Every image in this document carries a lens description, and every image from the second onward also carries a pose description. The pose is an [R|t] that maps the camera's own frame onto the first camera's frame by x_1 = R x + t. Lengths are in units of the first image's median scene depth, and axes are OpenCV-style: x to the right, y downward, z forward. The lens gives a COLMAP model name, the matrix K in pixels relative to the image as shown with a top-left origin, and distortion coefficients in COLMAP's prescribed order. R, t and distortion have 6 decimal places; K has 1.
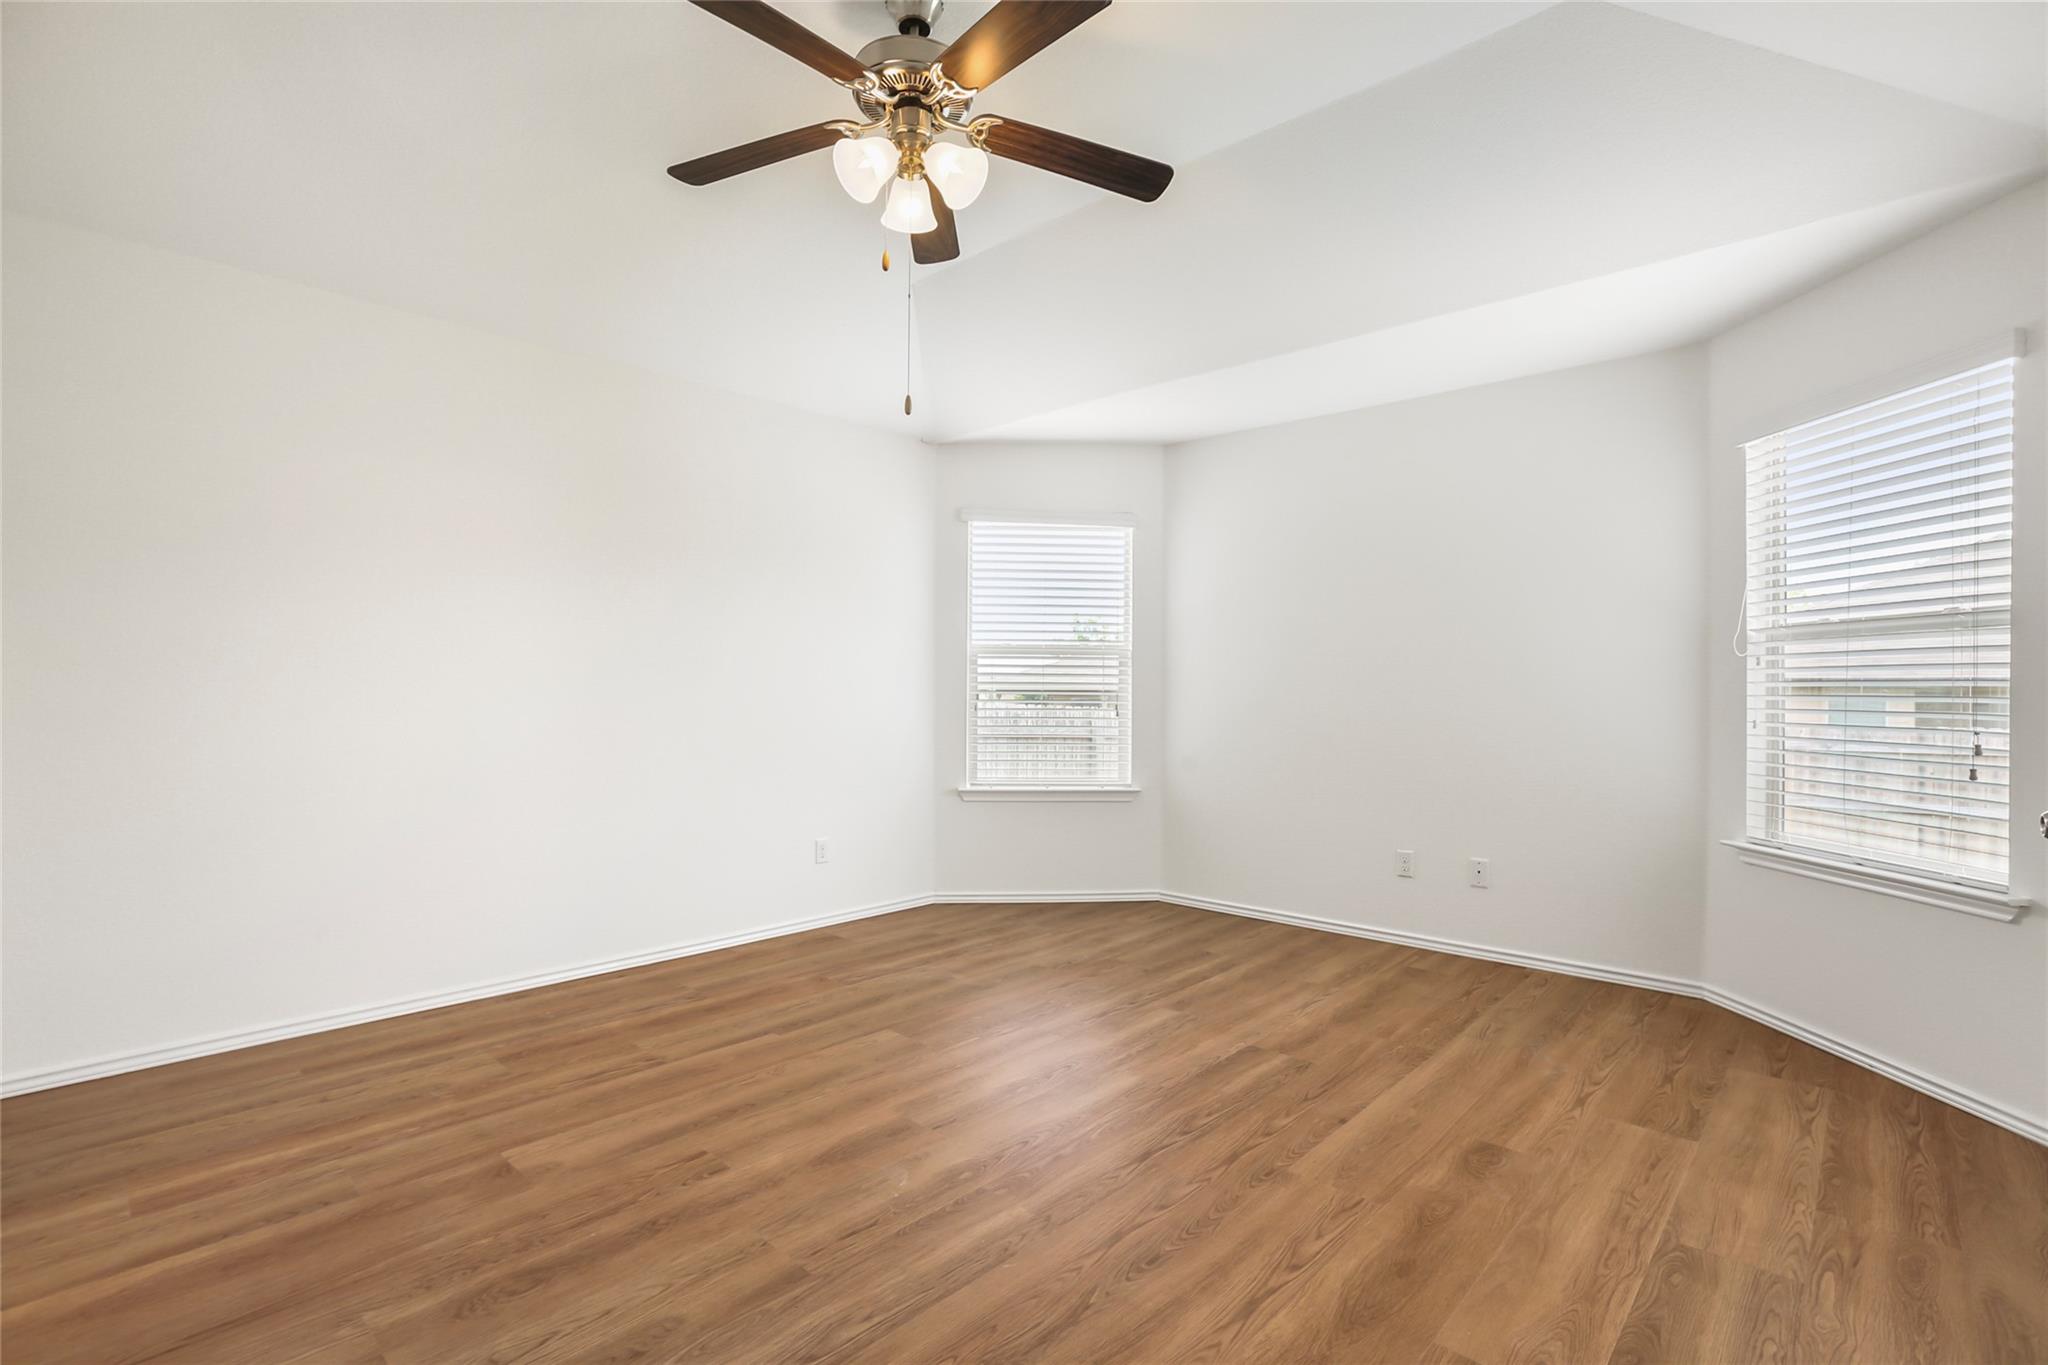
lens RADIAL K [[958.3, 0, 1047.4], [0, 958.3, 666.3], [0, 0, 1]] dist [-0.072674, 0.034886]
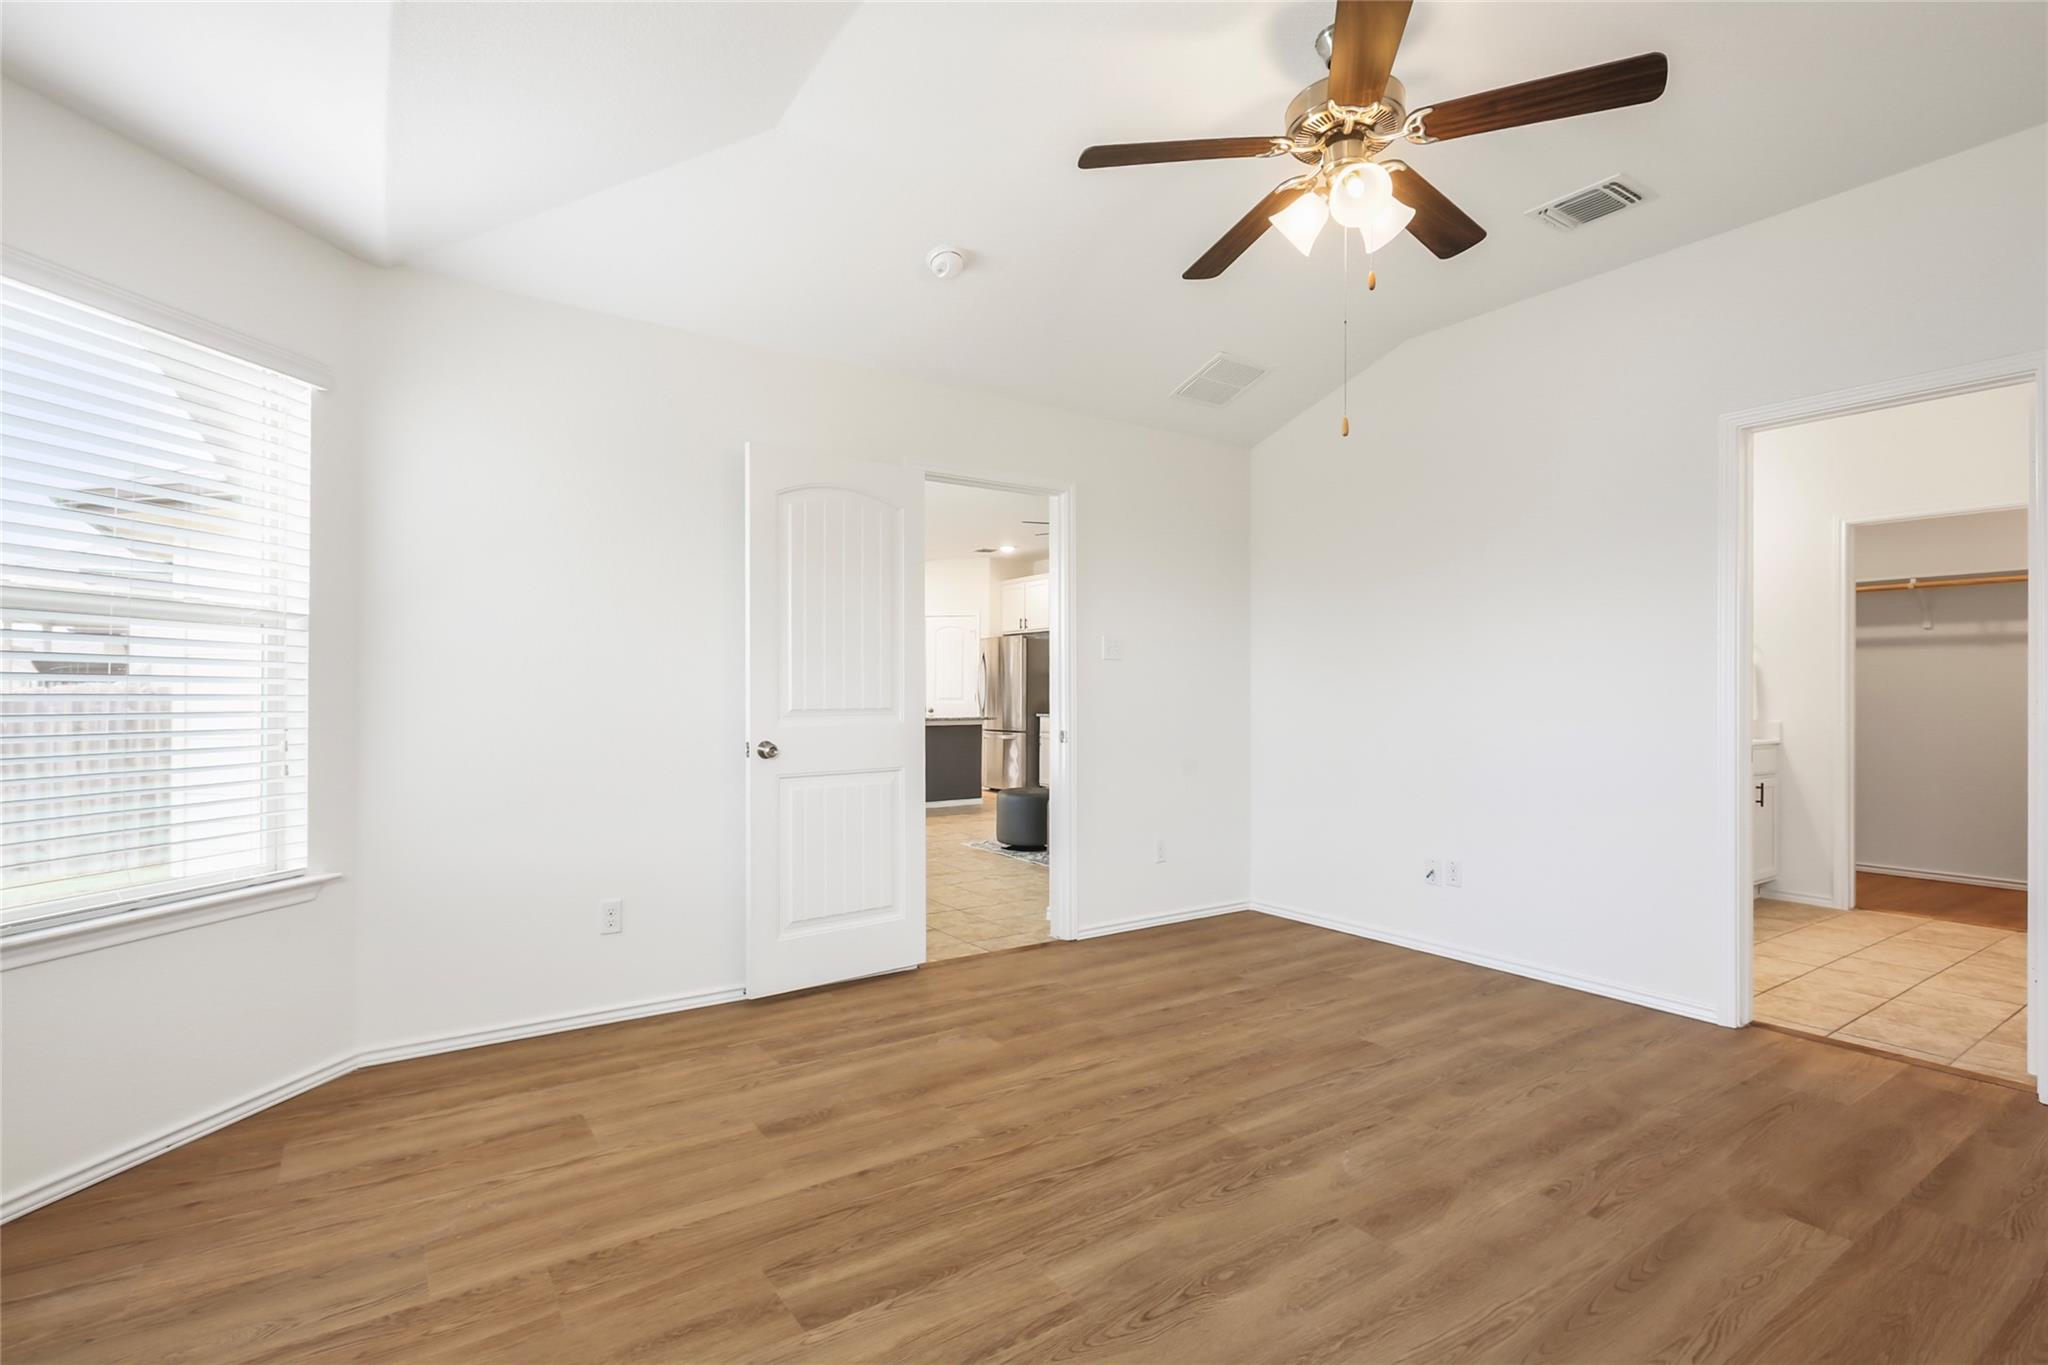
lens RADIAL K [[963.3, 0, 1024.0], [0, 963.3, 682.5], [0, 0, 1]] dist [-0.000635, -0.000210]
pose [[-0.968861, -0.005845, 0.247536, -0.058624], [-0.014647, 0.999324, -0.033731, 0.044990], [-0.247171, -0.036306, -0.968291, 1.856868]]
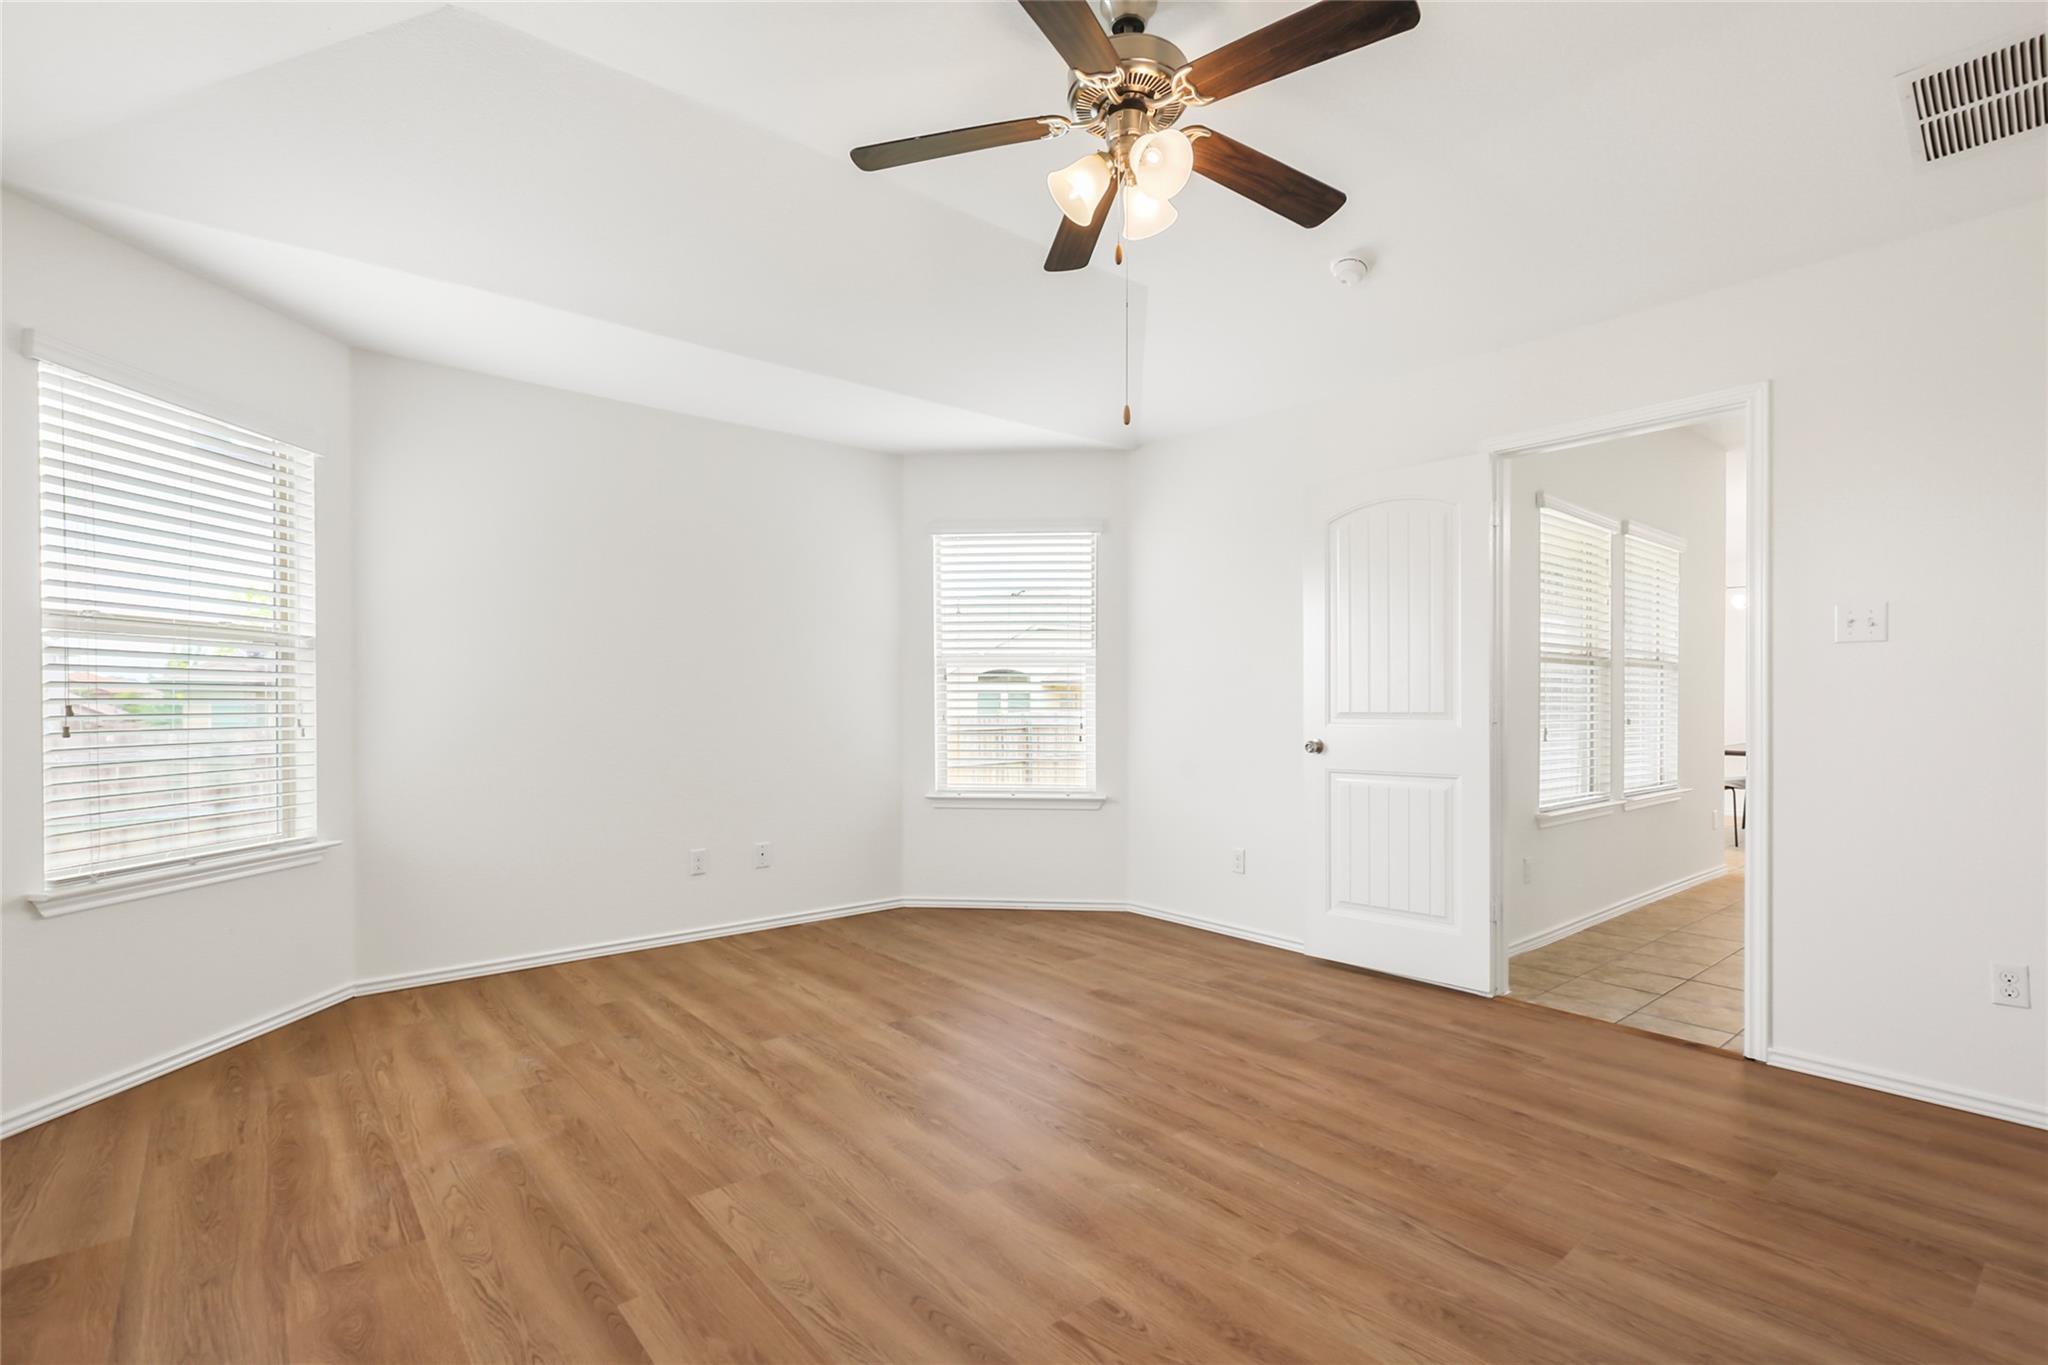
lens RADIAL K [[935.8, 0, 1022.6], [0, 935.8, 686.1], [0, 0, 1]] dist [-0.000040, -0.000513]
pose [[0.144049, 0.006690, 0.989548, -1.006632], [-0.024121, 0.999704, -0.003247, 0.015606], [-0.989277, -0.023401, 0.144167, 0.848069]]
